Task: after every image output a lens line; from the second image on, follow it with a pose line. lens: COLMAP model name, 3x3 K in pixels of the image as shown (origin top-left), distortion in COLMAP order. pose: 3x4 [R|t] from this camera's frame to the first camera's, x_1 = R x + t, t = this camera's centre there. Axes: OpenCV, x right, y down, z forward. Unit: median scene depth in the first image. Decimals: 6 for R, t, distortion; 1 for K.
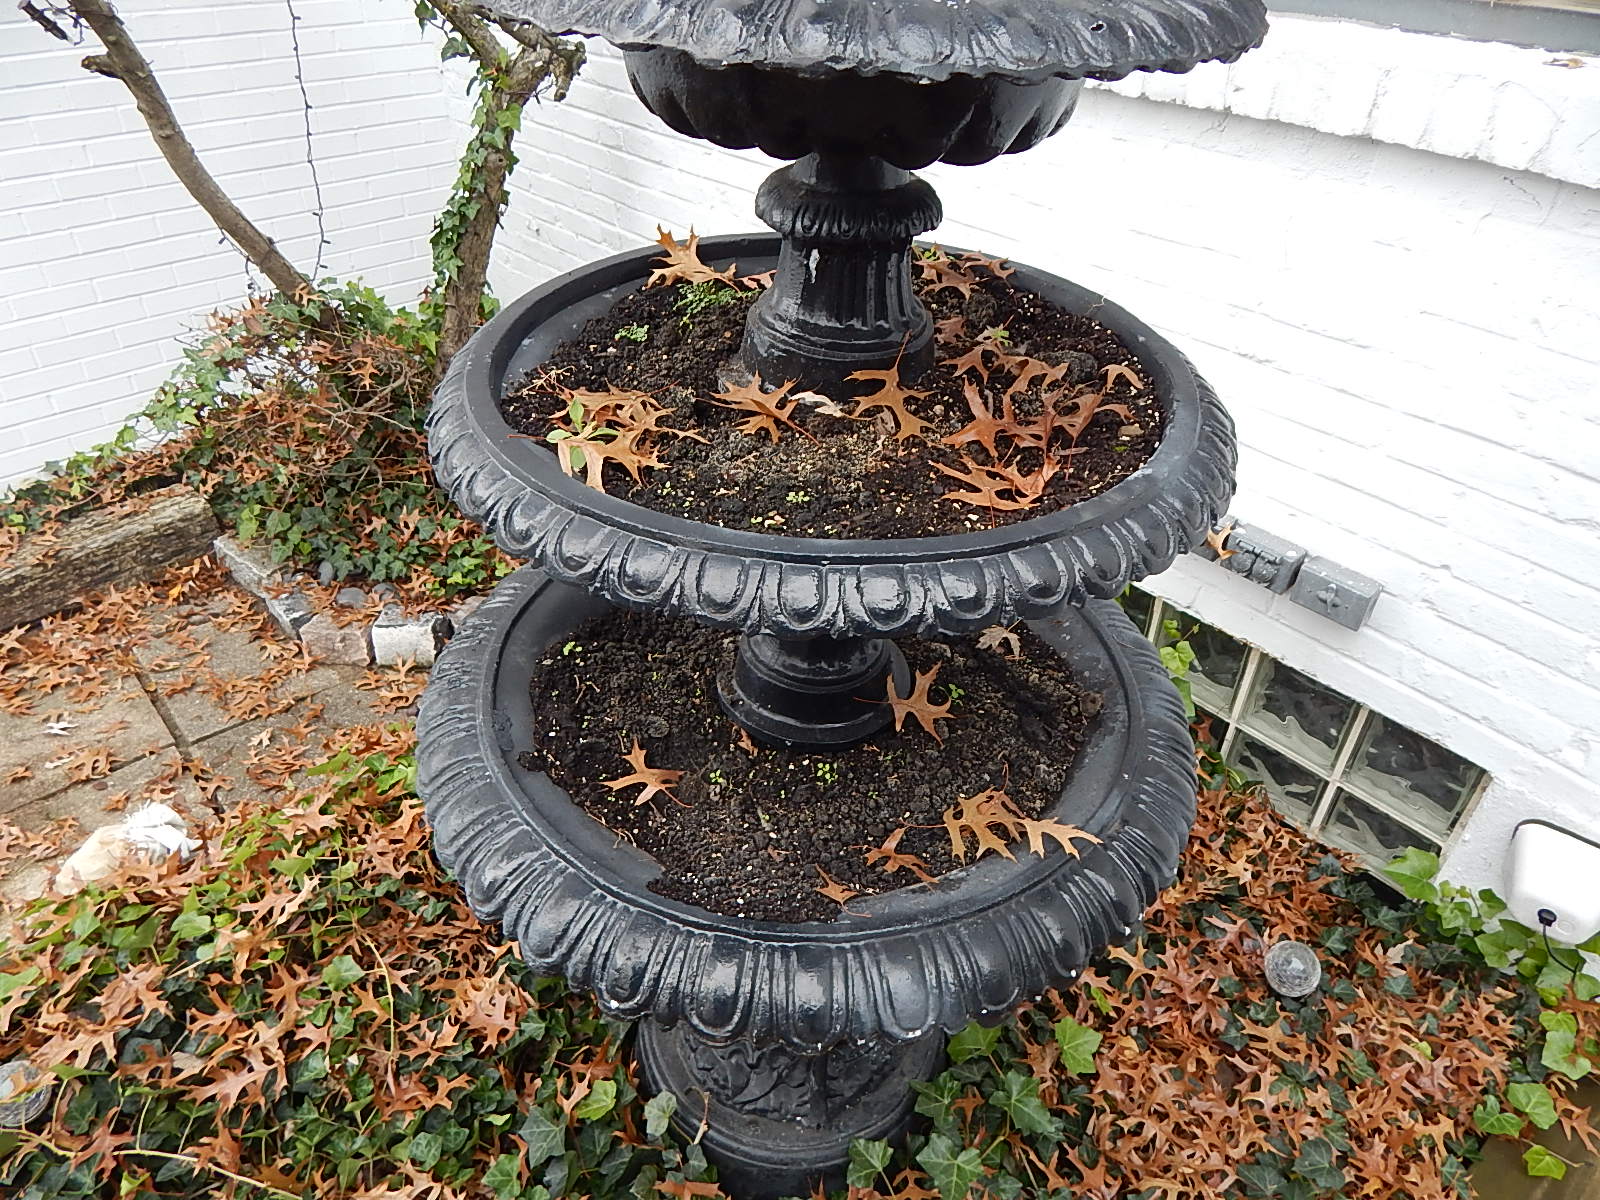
lens RADIAL K [[1041.1, 0, 800.0], [0, 1041.1, 600.0], [0, 0, 1]] dist [0.008520, -0.003738]
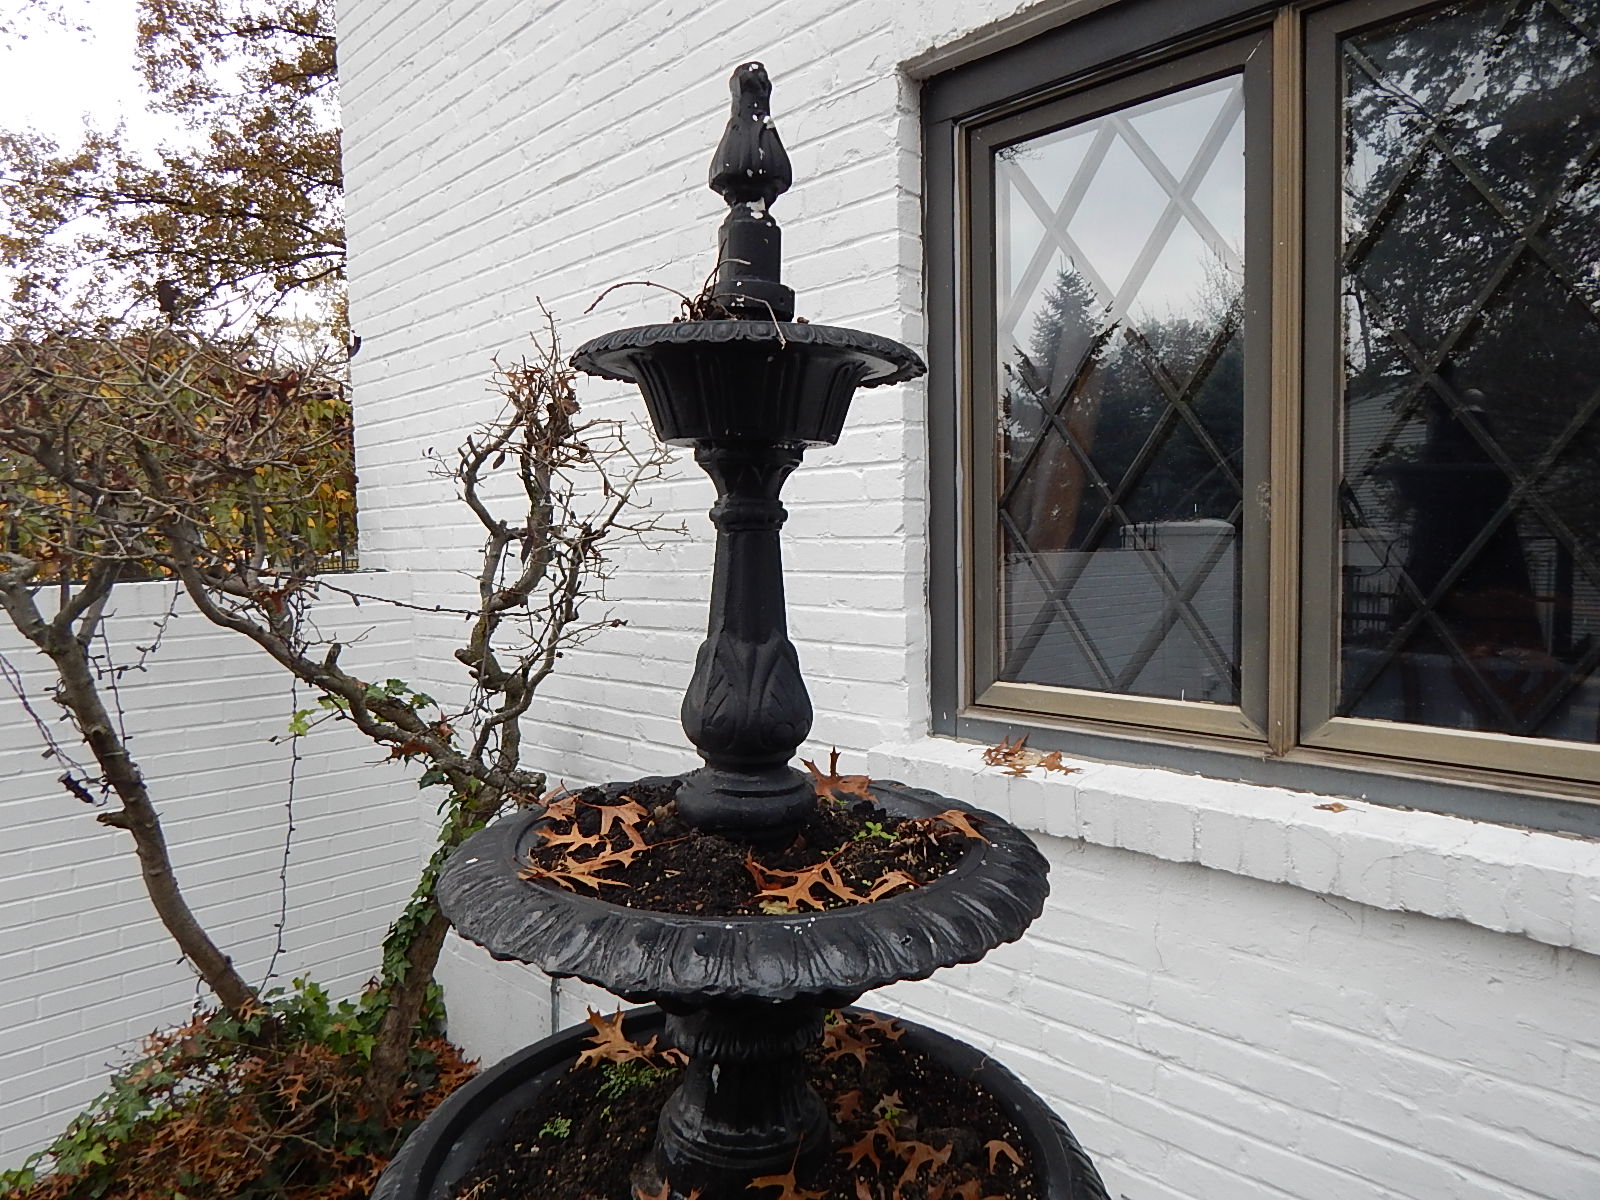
lens RADIAL K [[1038.0, 0, 804.7], [0, 1038.0, 591.3], [0, 0, 1]] dist [-0.000535, -0.008229]
pose [[0.997825, -0.030753, 0.058311, 0.032278], [0.057836, 0.832870, -0.550438, -0.069770], [-0.031637, 0.552613, 0.832837, -0.135547]]
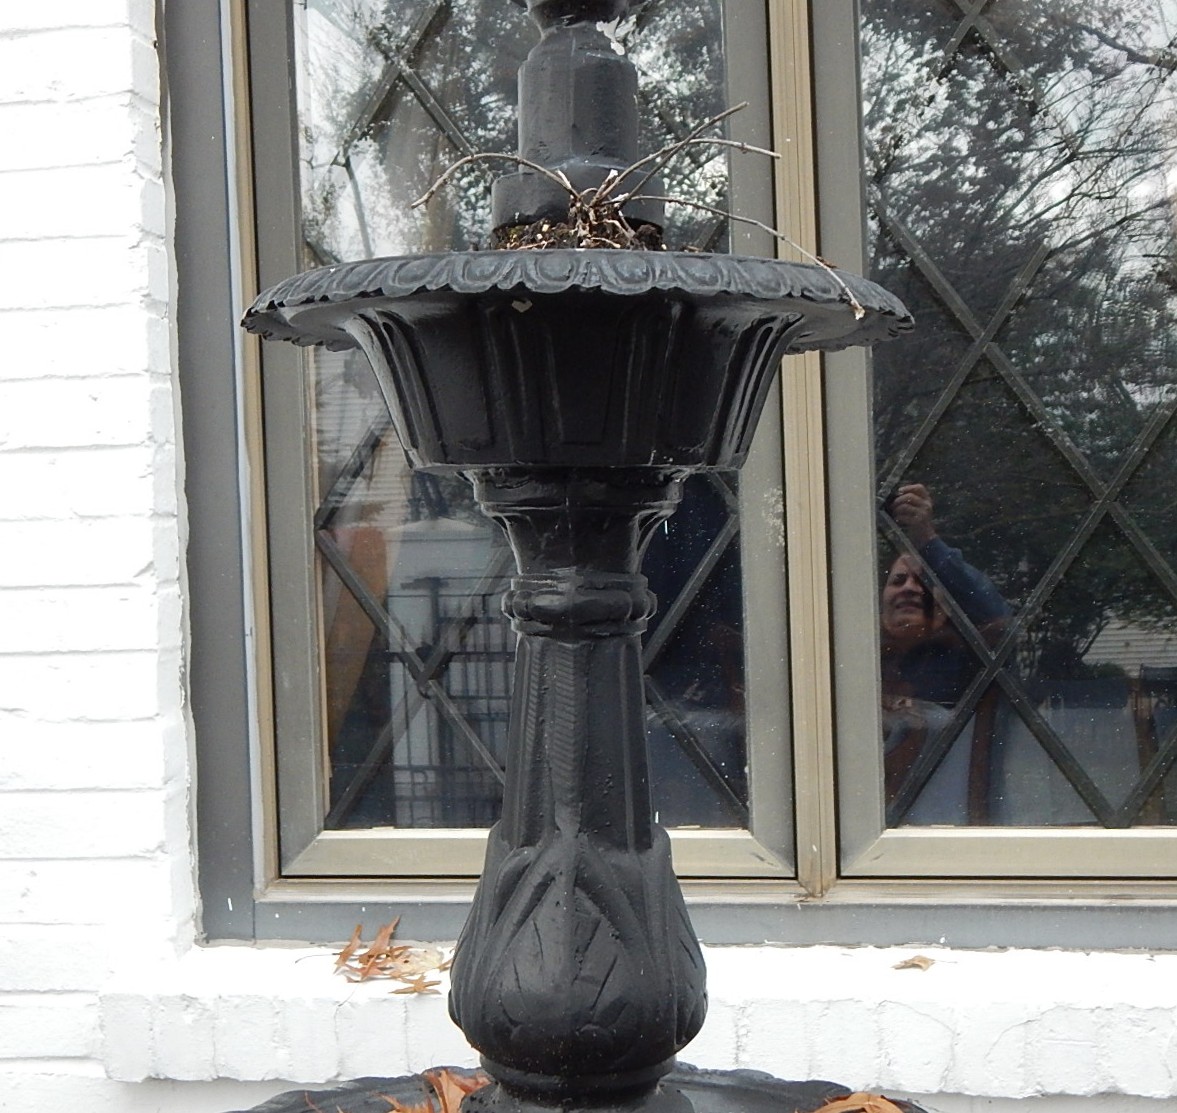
lens RADIAL K [[1752.2, 0, 544.5], [0, 1752.2, 524.8], [0, 0, 1]] dist [0.002084, -0.003456]
pose [[0.779528, -0.047396, 0.624571, -0.309140], [0.407650, 0.795447, -0.448426, -0.226755], [-0.475560, 0.604167, 0.639394, -0.006080]]
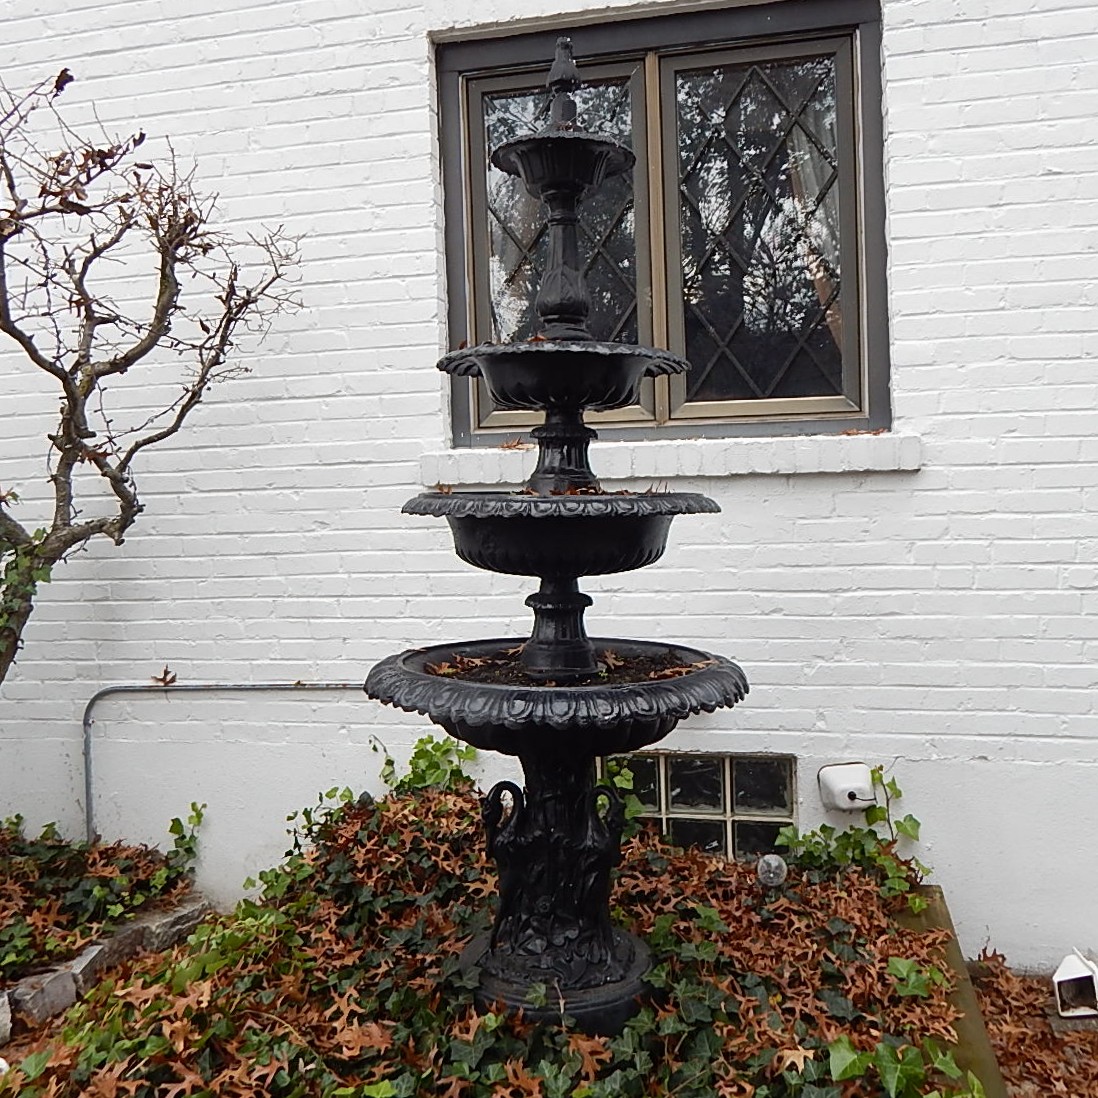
lens RADIAL K [[1093.2, 0, 550.3], [0, 1093.2, 529.3], [0, 0, 1]] dist [0.007144, -0.020954]
pose [[0.808904, -0.044356, 0.586265, -0.909409], [0.380480, 0.799691, -0.464466, 0.620776], [-0.448229, 0.598770, 0.663751, -0.409702]]
